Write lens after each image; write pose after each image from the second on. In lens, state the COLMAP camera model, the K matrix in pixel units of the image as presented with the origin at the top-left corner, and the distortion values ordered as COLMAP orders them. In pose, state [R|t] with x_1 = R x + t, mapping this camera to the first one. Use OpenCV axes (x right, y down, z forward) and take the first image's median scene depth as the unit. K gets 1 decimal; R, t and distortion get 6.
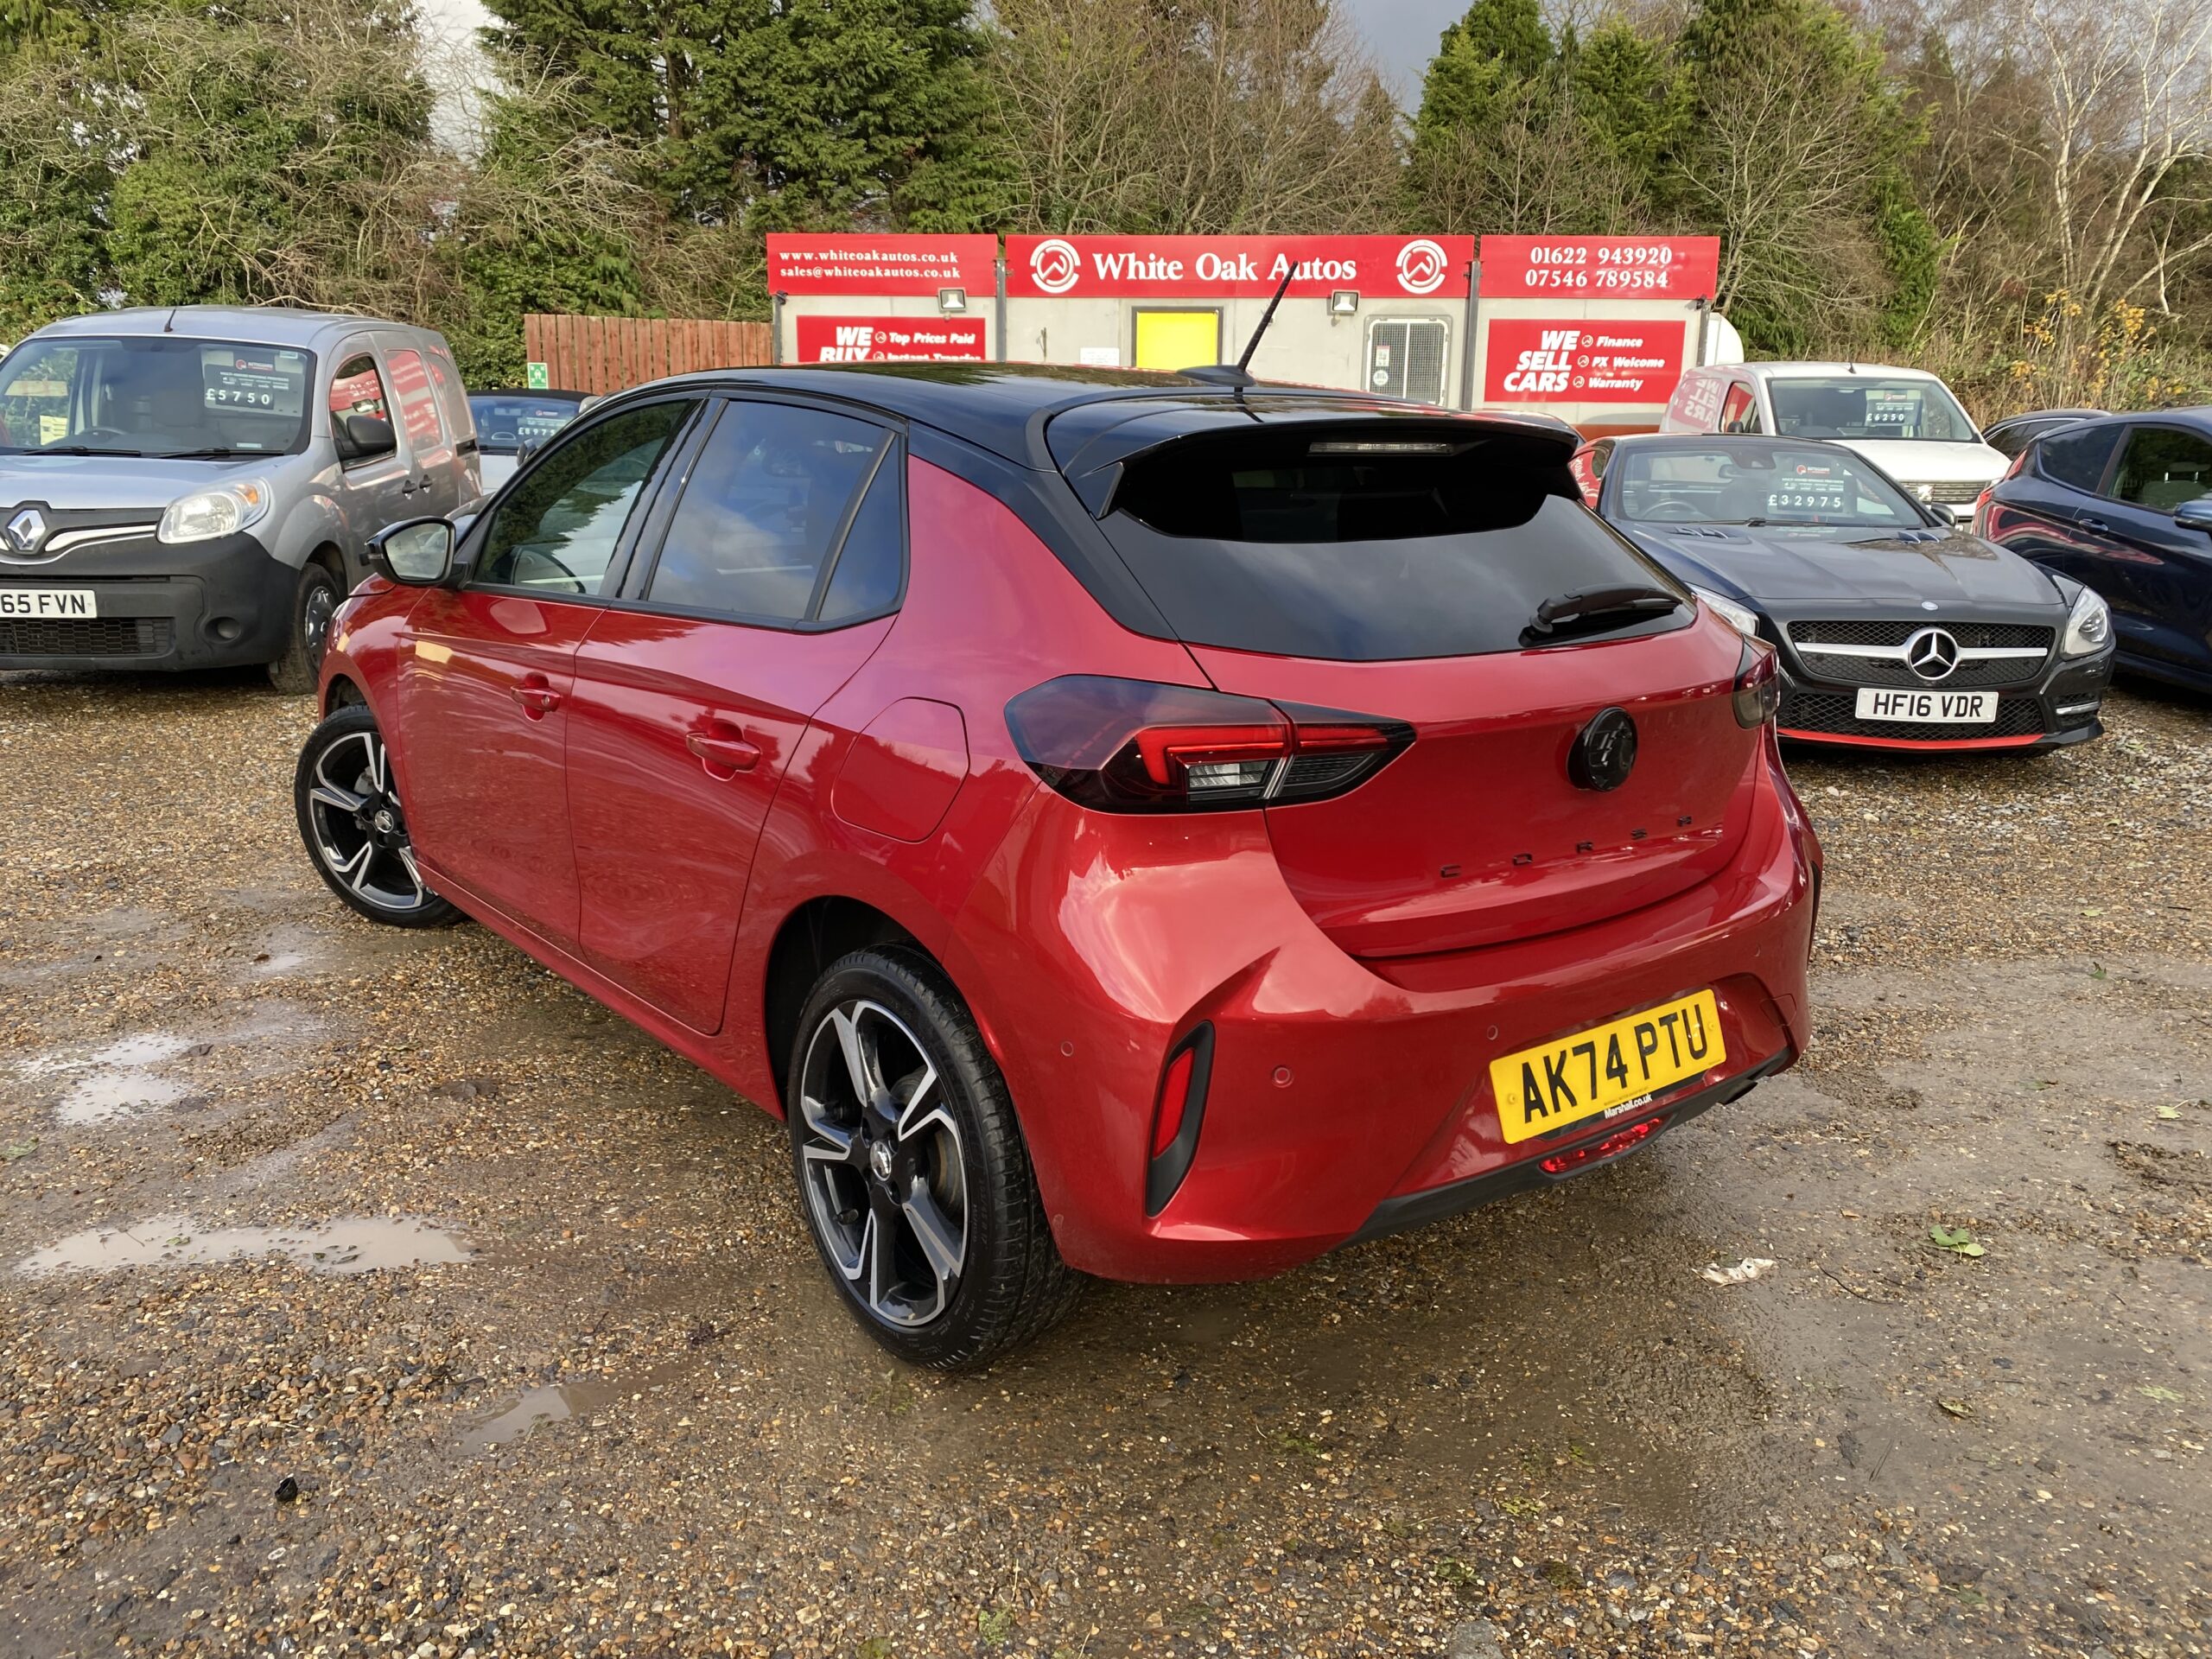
lens RADIAL K [[1738.2, 0, 1093.0], [0, 1738.2, 809.1], [0, 0, 1]] dist [0.007628, -0.002169]
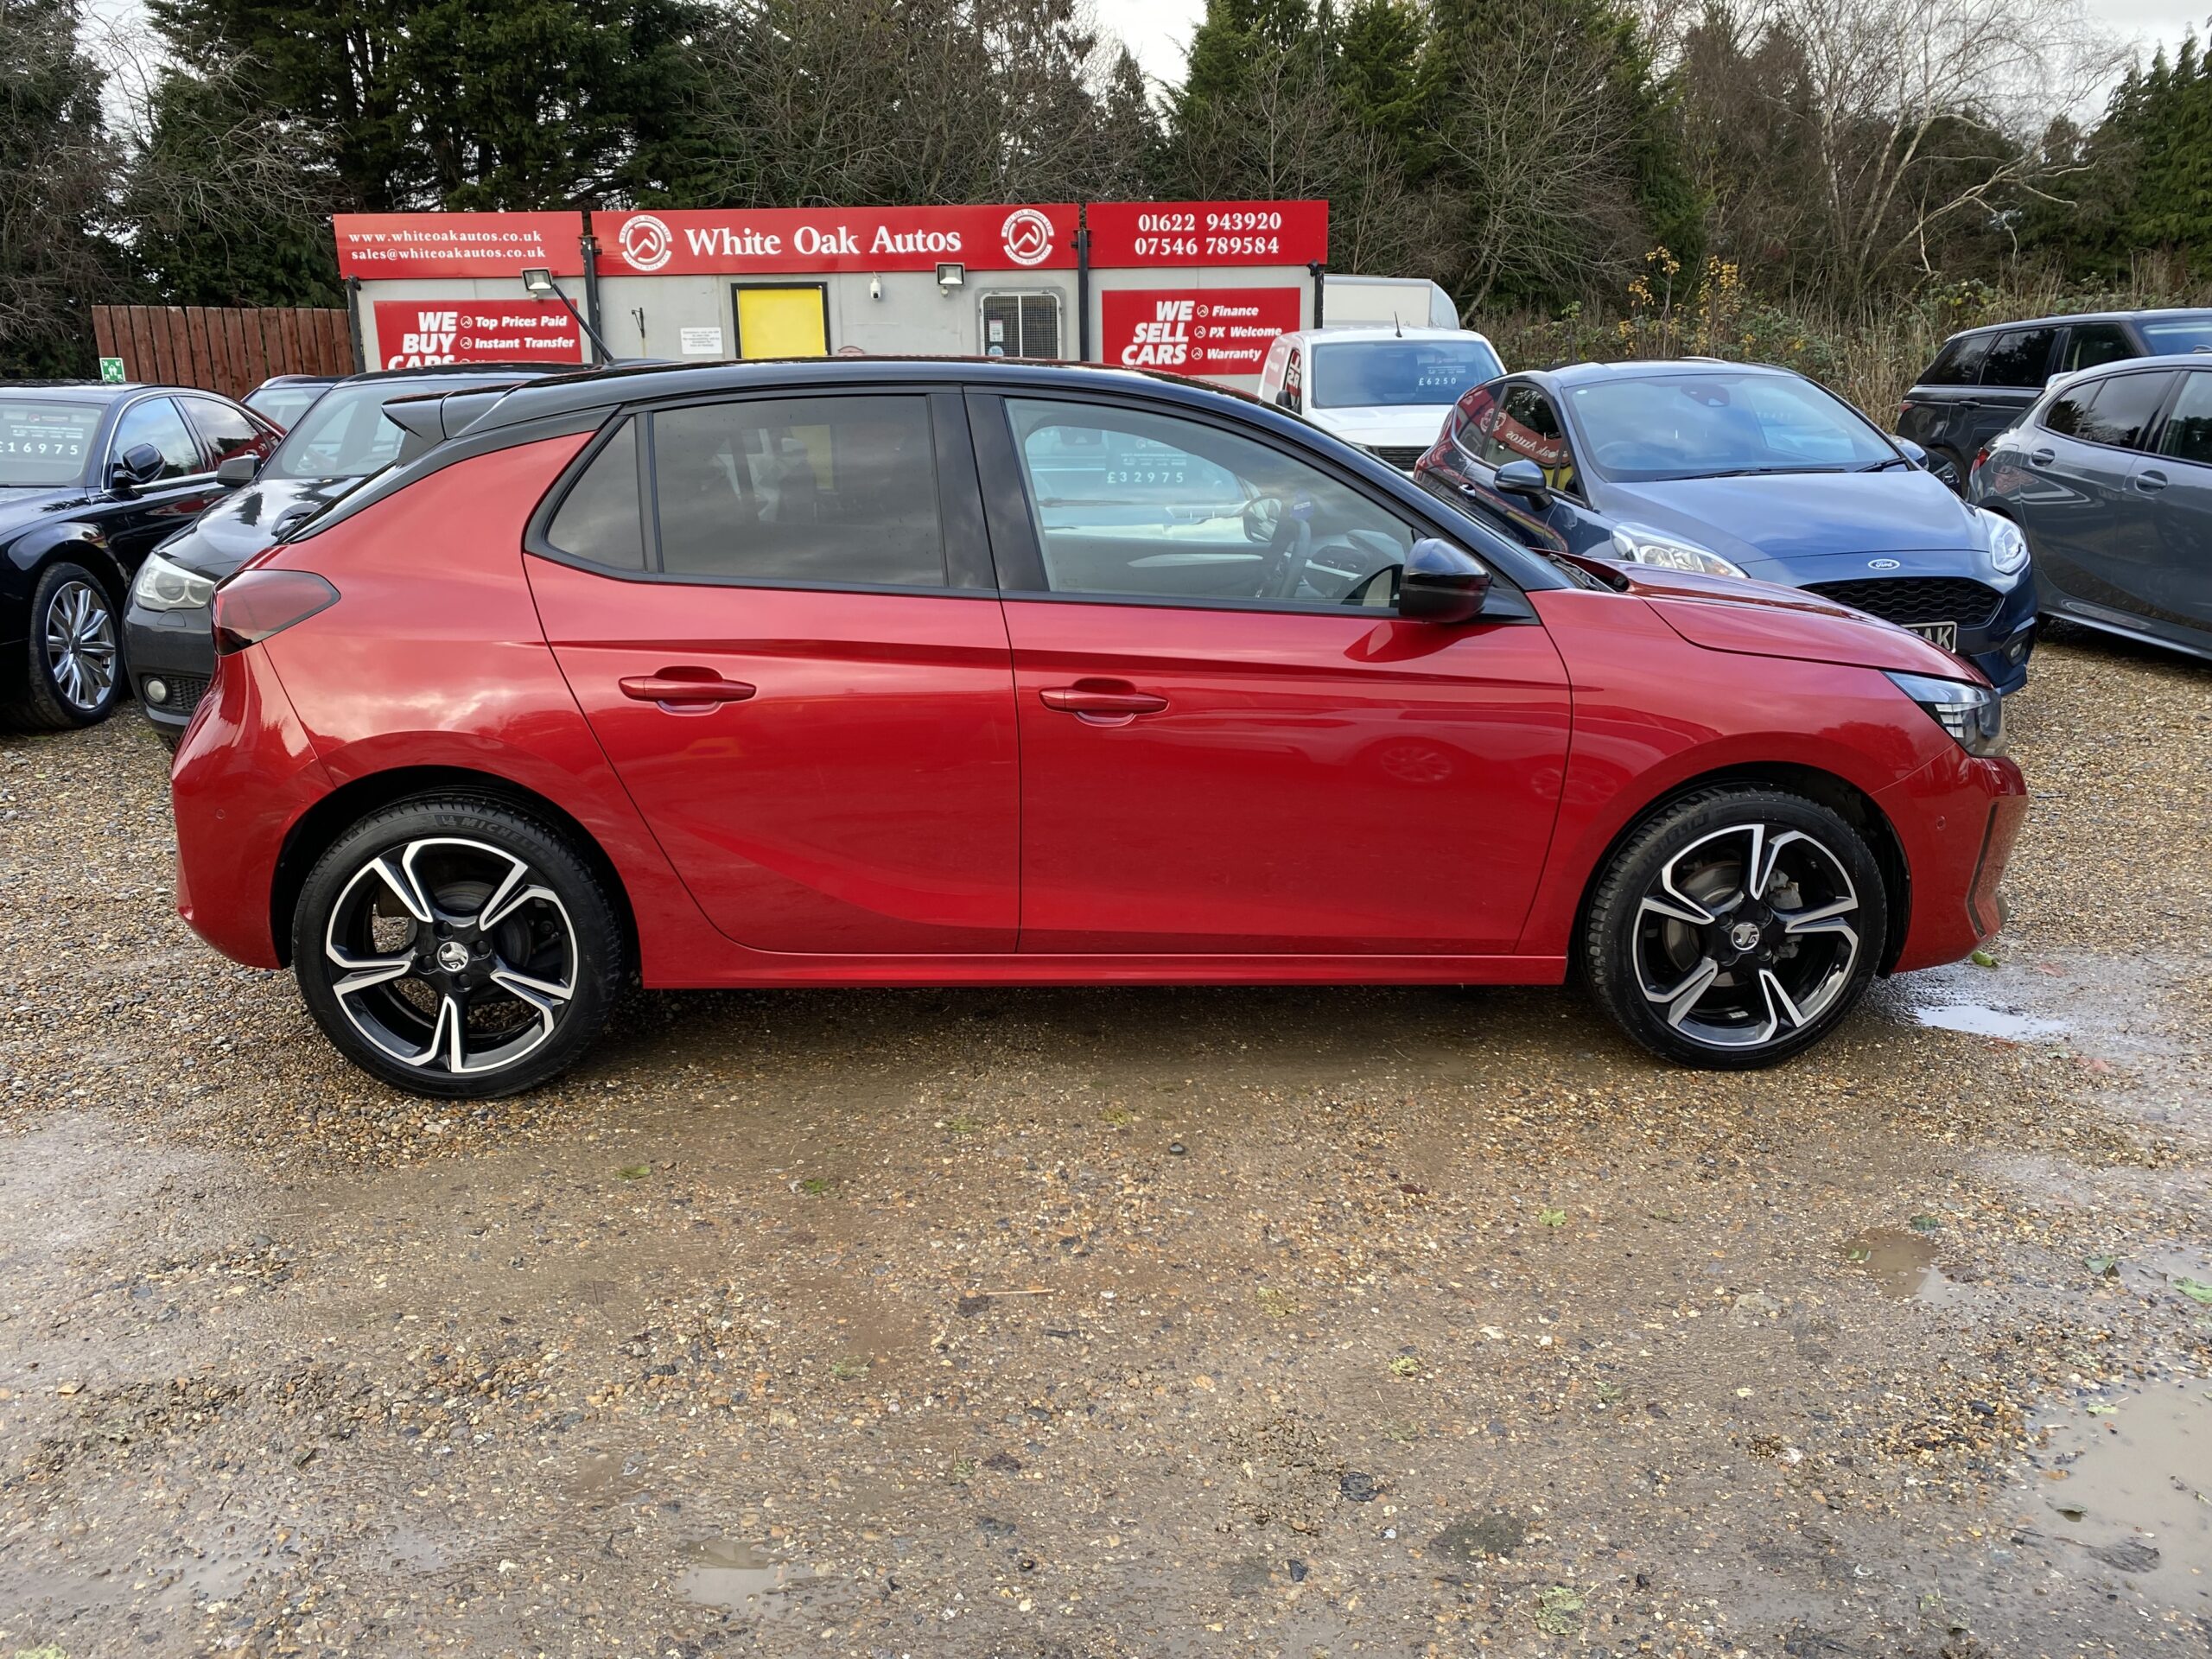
lens RADIAL K [[1729.0, 0, 1112.3], [0, 1729.0, 816.1], [0, 0, 1]] dist [0.013748, -0.001353]
pose [[0.996865, -0.042301, 0.066867, 0.156463], [0.041280, 0.999010, 0.016583, -0.004173], [-0.067503, -0.013771, 0.997624, 0.032027]]
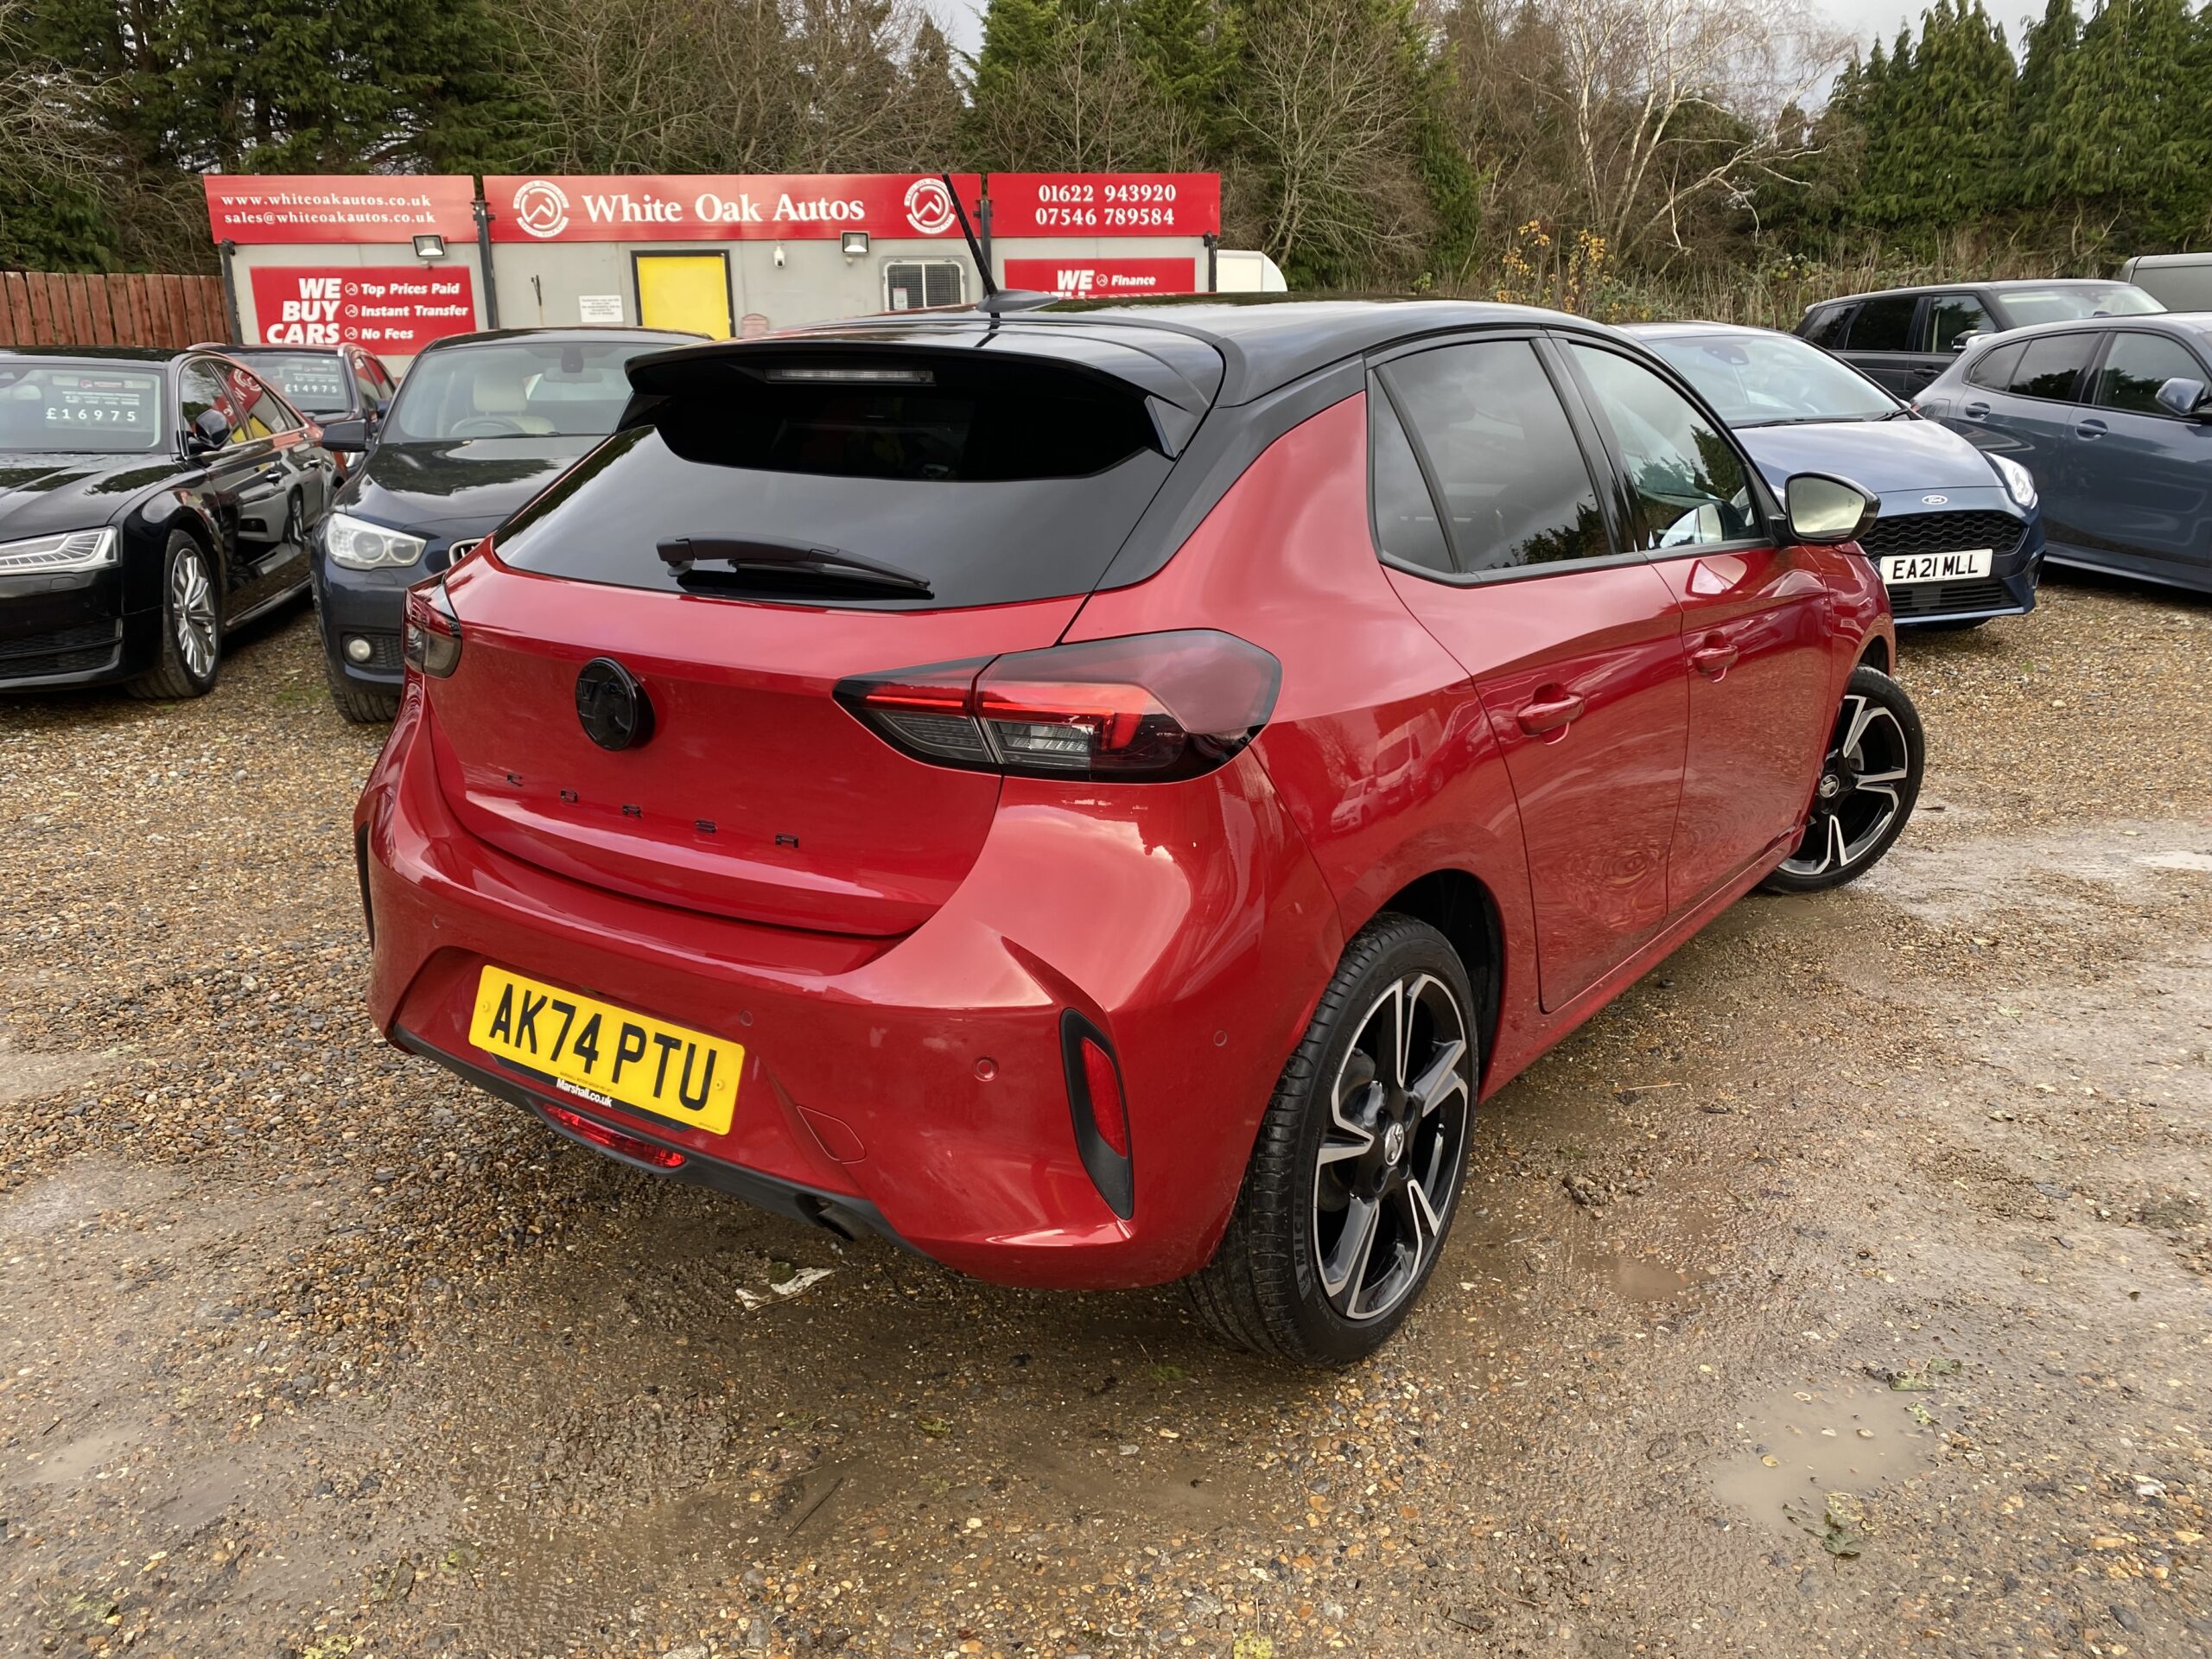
lens RADIAL K [[1729.0, 0, 1112.3], [0, 1729.0, 816.1], [0, 0, 1]] dist [0.013748, -0.001353]
pose [[0.975899, -0.082416, 0.202059, 0.062759], [0.076008, 0.996333, 0.039286, 0.000033], [-0.204556, -0.022982, 0.978585, 0.016159]]
